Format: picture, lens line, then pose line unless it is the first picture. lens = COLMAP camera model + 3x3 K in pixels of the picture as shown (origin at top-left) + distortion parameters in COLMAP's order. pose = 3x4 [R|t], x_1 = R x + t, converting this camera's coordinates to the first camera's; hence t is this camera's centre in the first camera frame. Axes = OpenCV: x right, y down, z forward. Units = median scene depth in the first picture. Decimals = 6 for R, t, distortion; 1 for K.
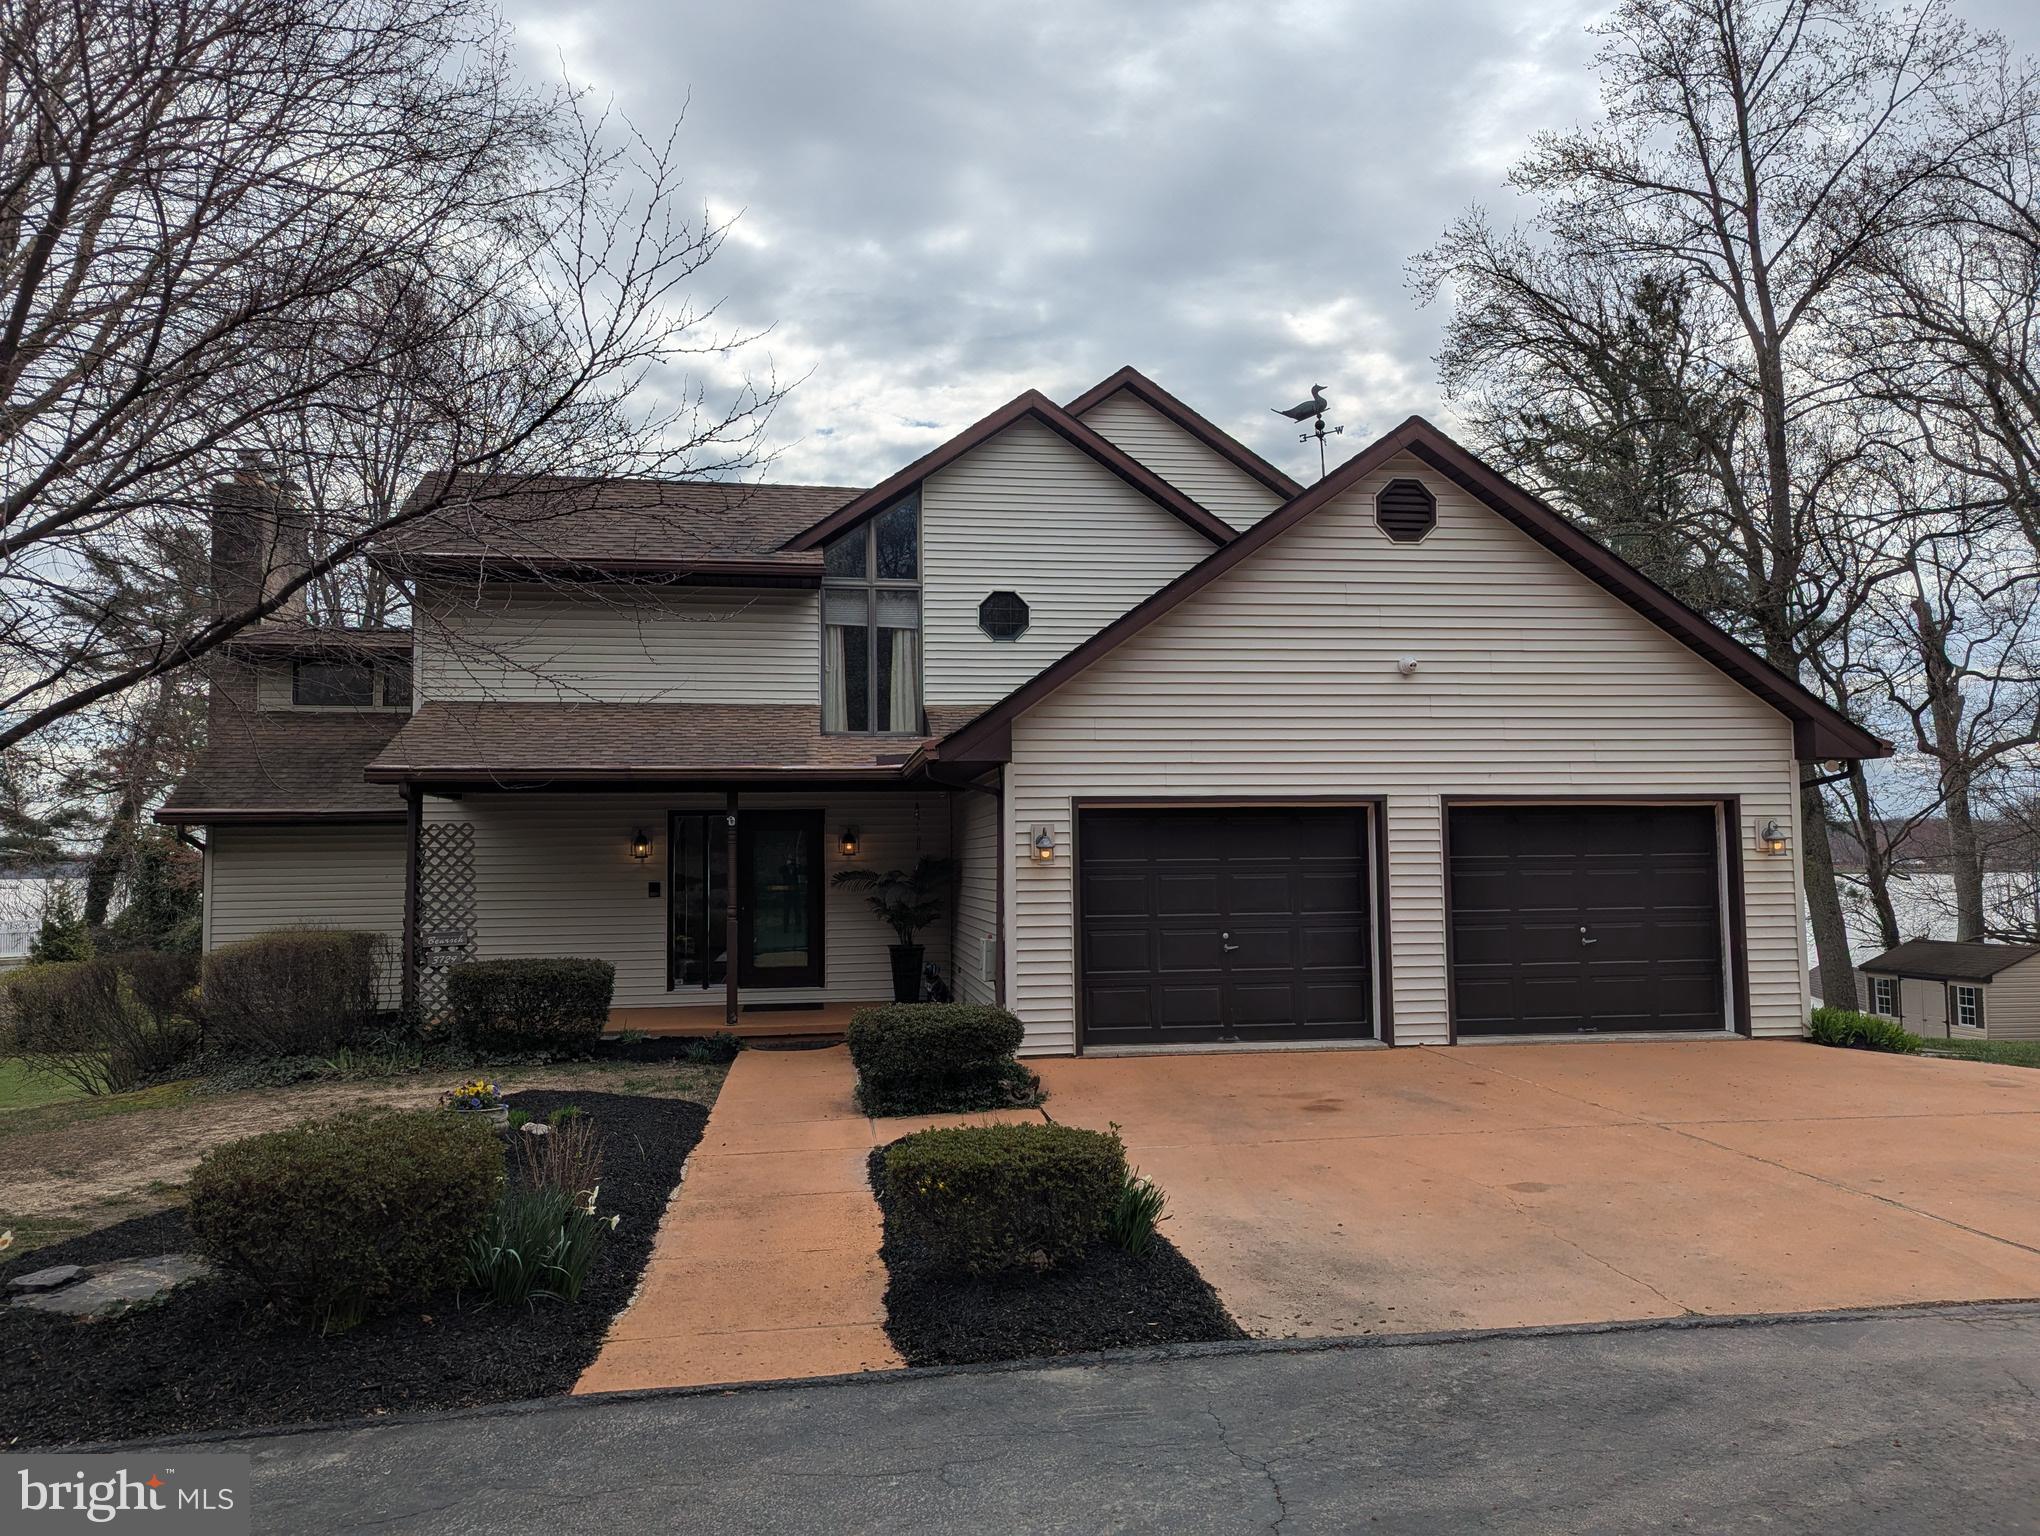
lens RADIAL K [[1424.1, 0, 1018.3], [0, 1424.1, 770.6], [0, 0, 1]] dist [0.064269, -0.053955]
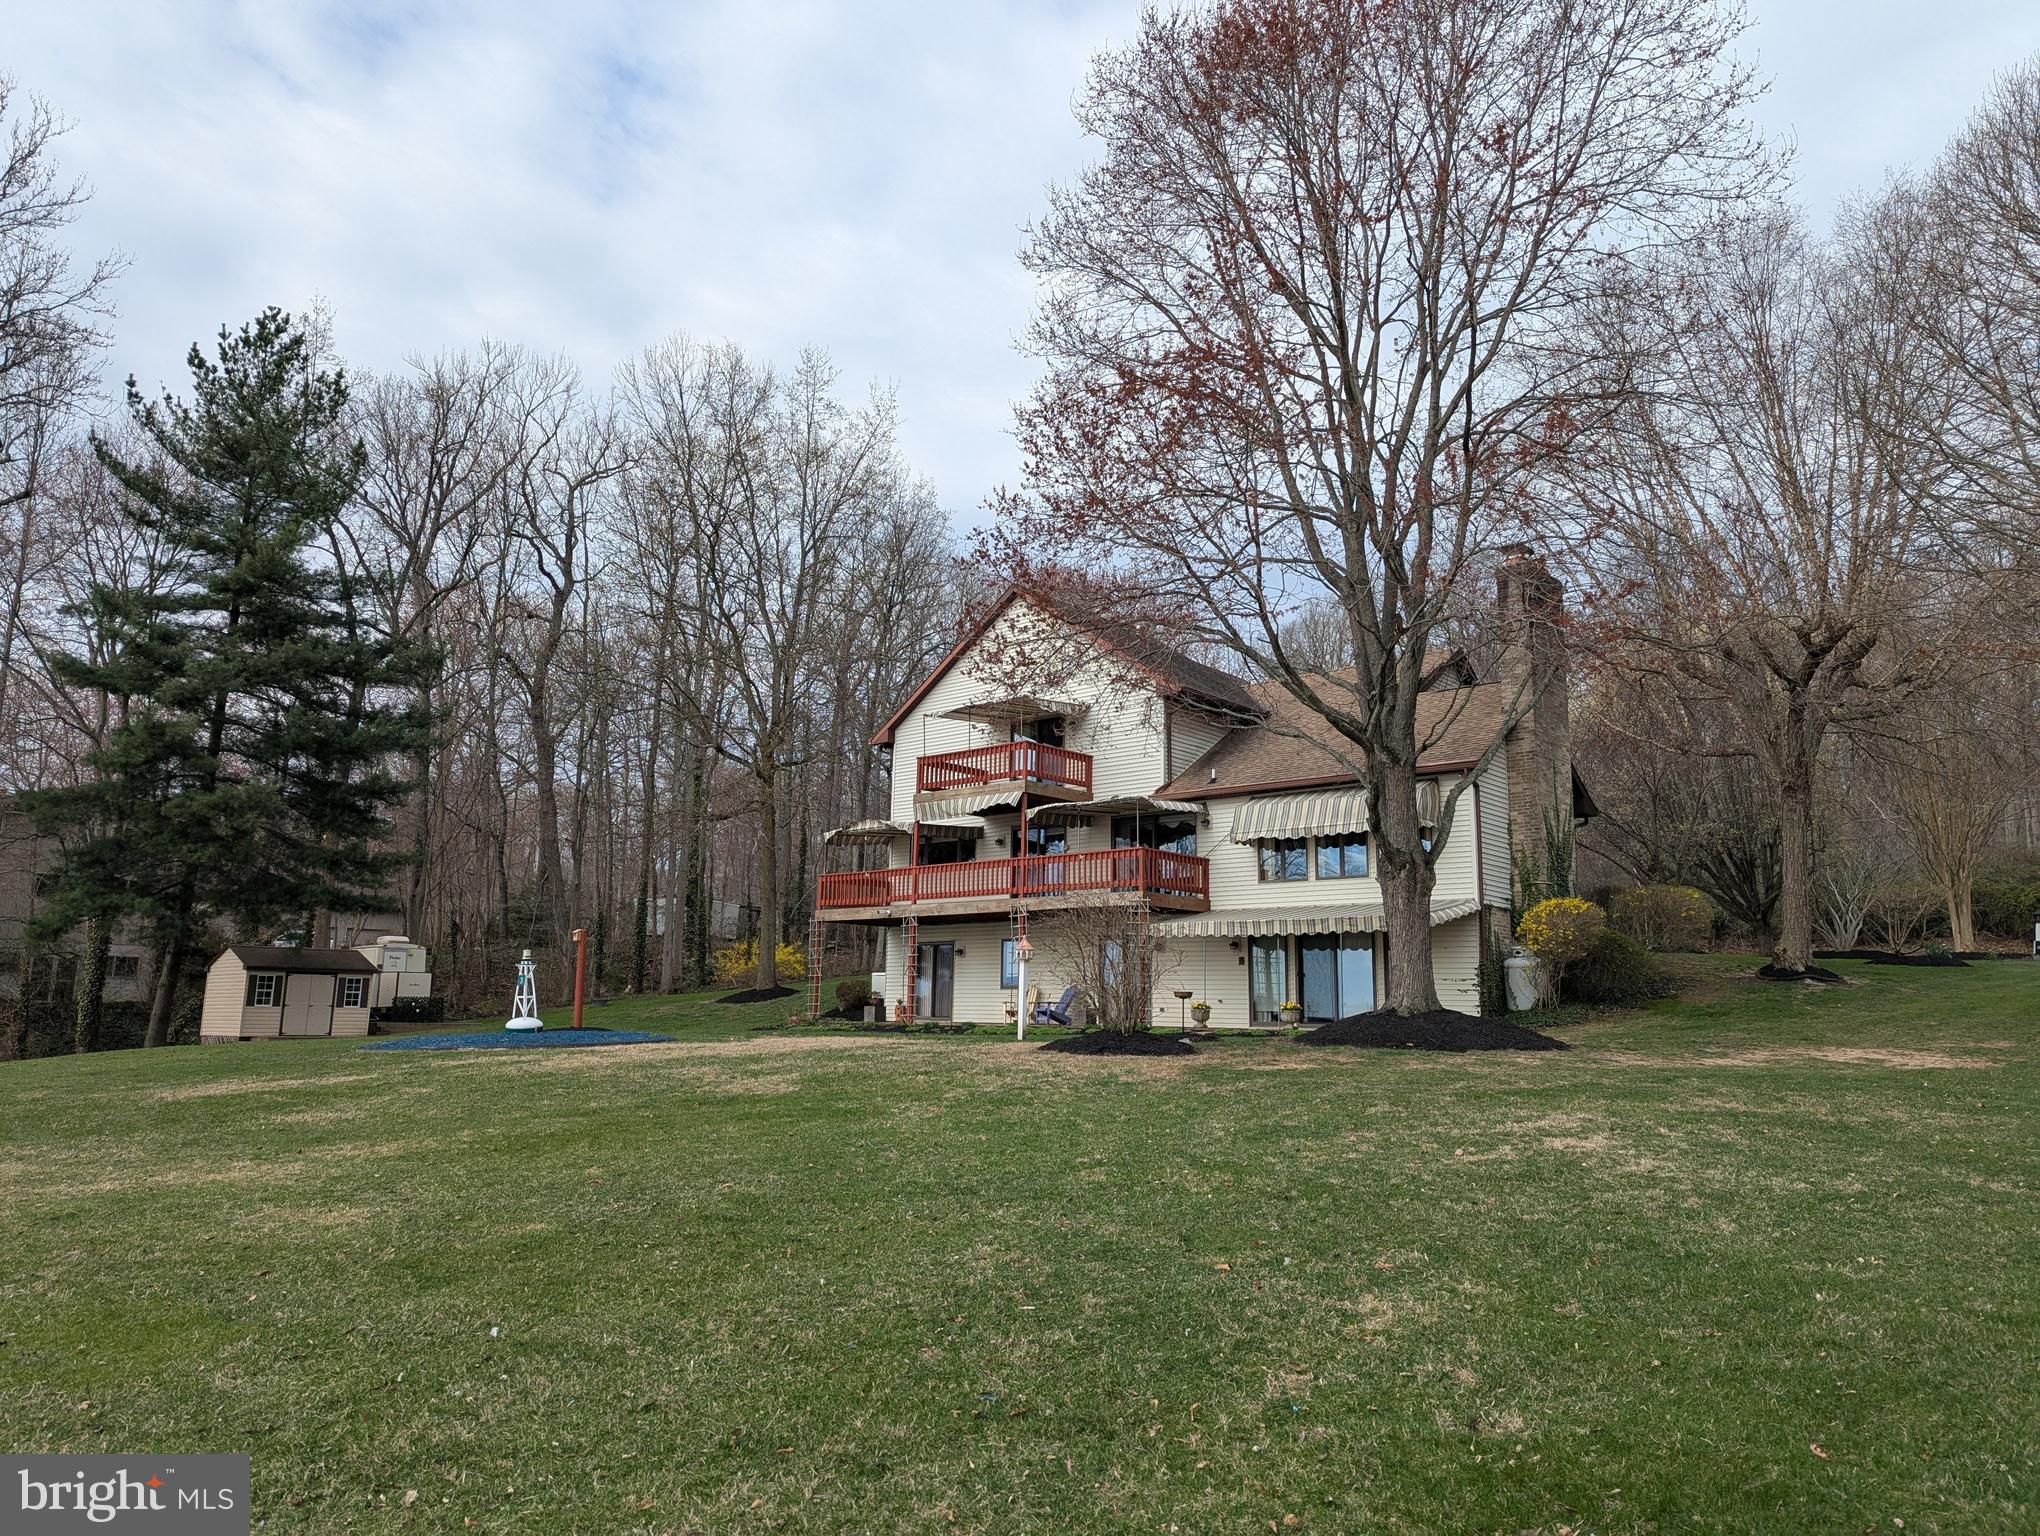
lens RADIAL K [[1424.1, 0, 1018.3], [0, 1424.1, 770.6], [0, 0, 1]] dist [0.064269, -0.053955]
pose [[-0.631283, 0.144984, 0.761881, -0.771661], [-0.051231, 0.972430, -0.227499, 0.231355], [-0.773859, -0.182648, -0.606450, 1.348367]]
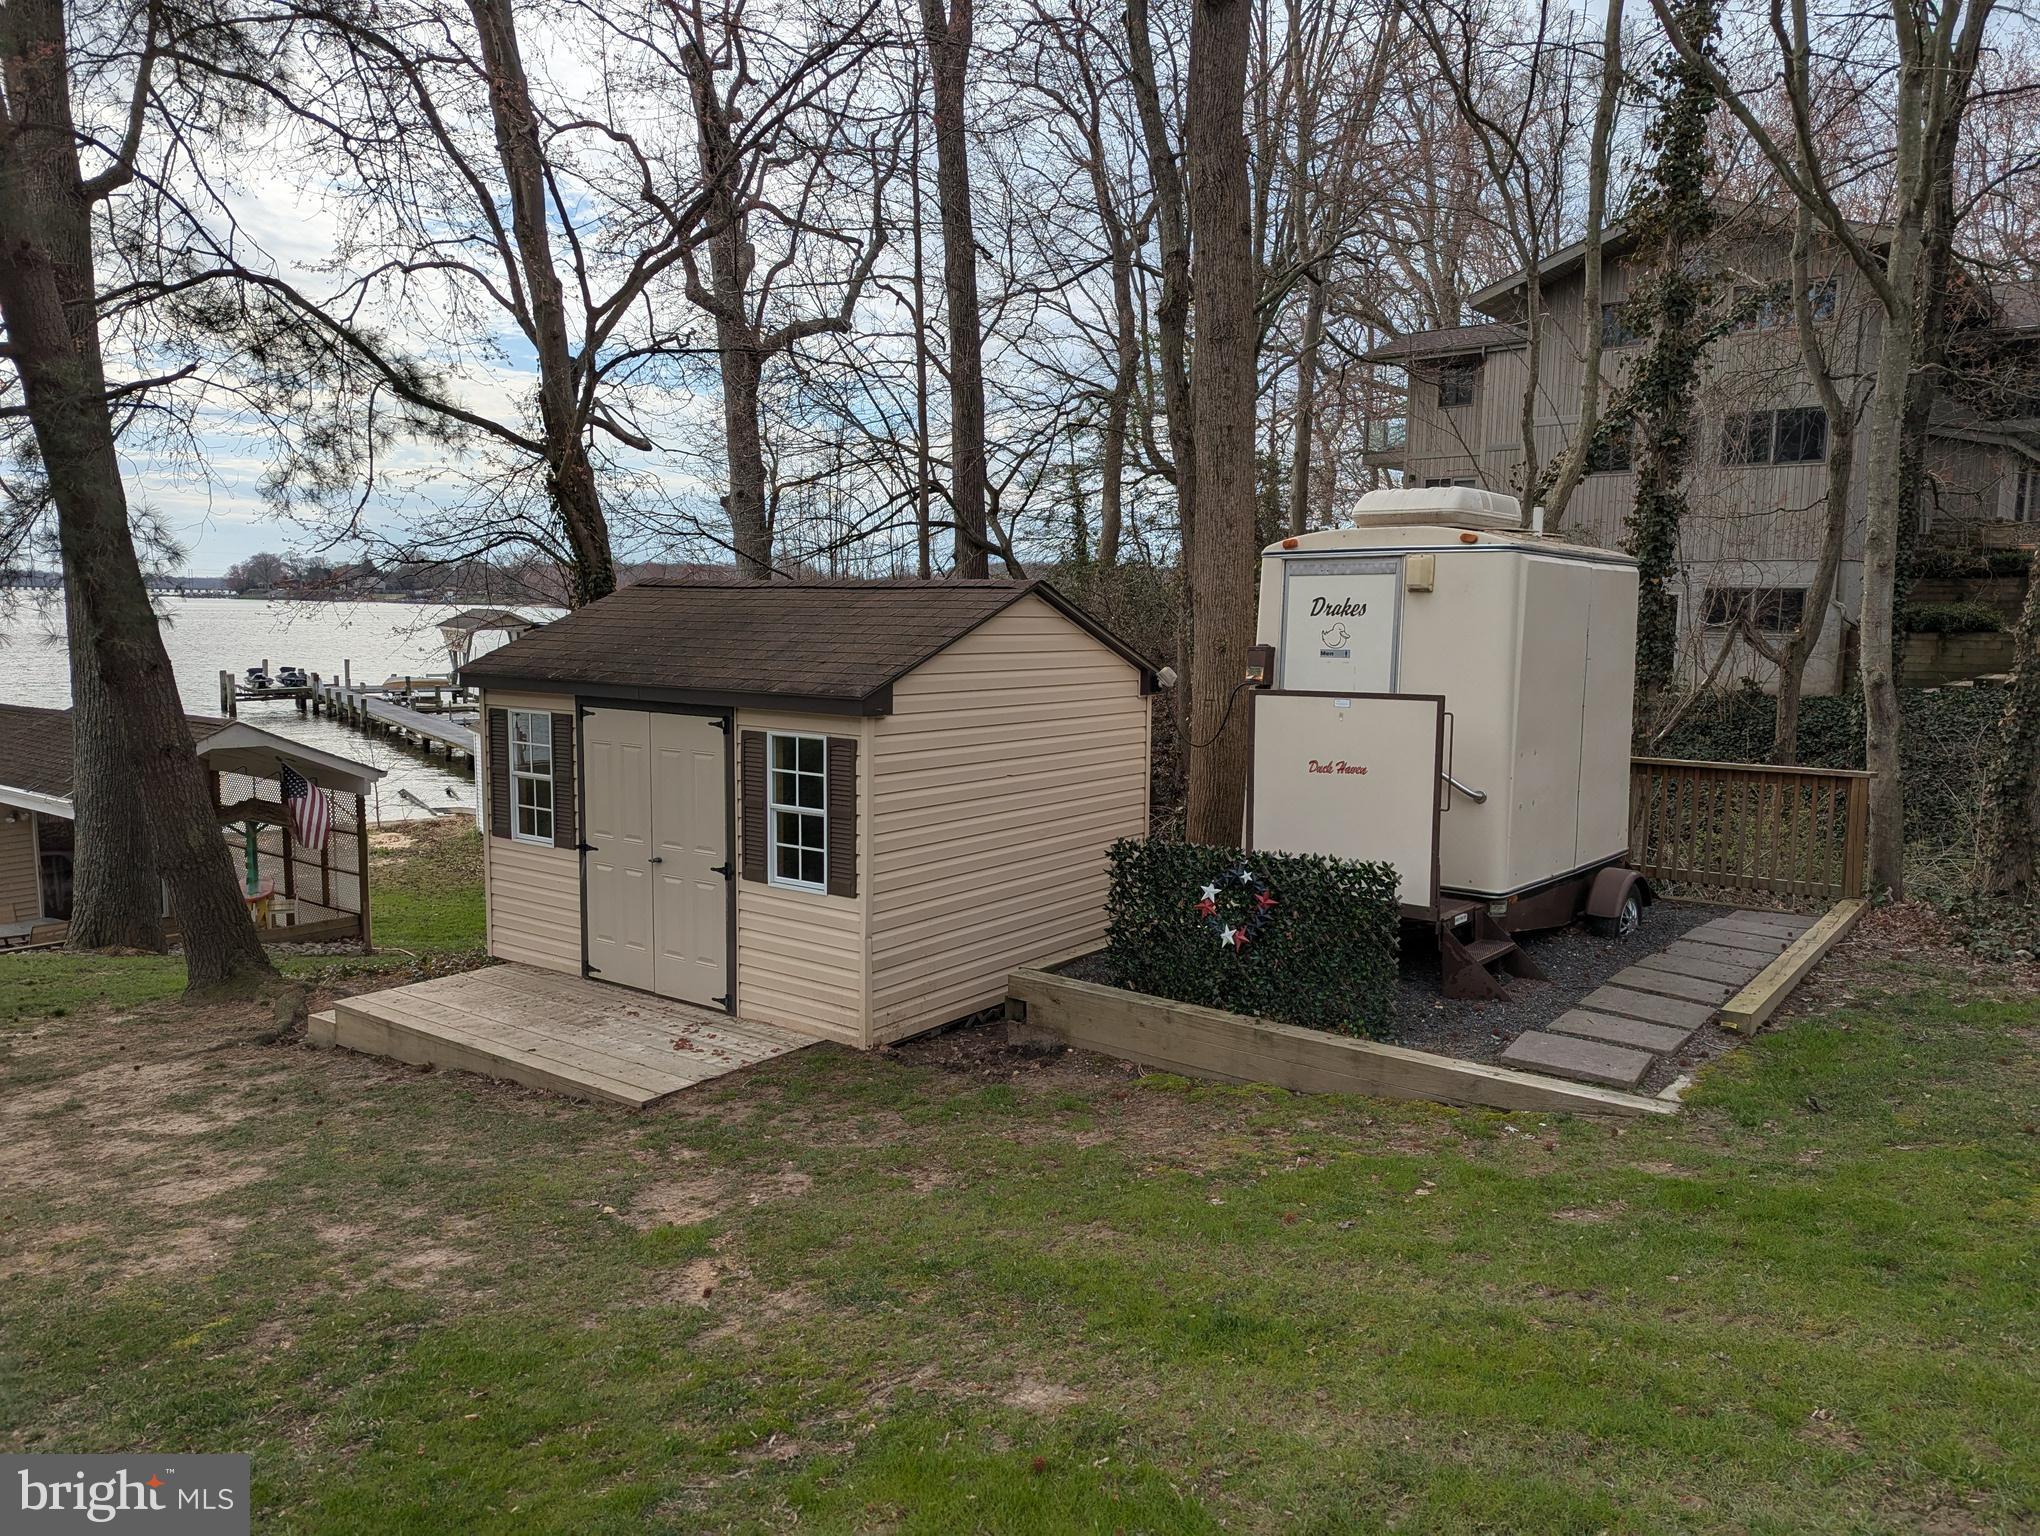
lens RADIAL K [[1424.1, 0, 1018.3], [0, 1424.1, 770.6], [0, 0, 1]] dist [0.064269, -0.053955]
pose [[0.710706, -0.054307, 0.701389, 0.498637], [-0.068236, 0.986993, 0.145562, 0.114835], [-0.700172, -0.151312, 0.697757, 0.786817]]
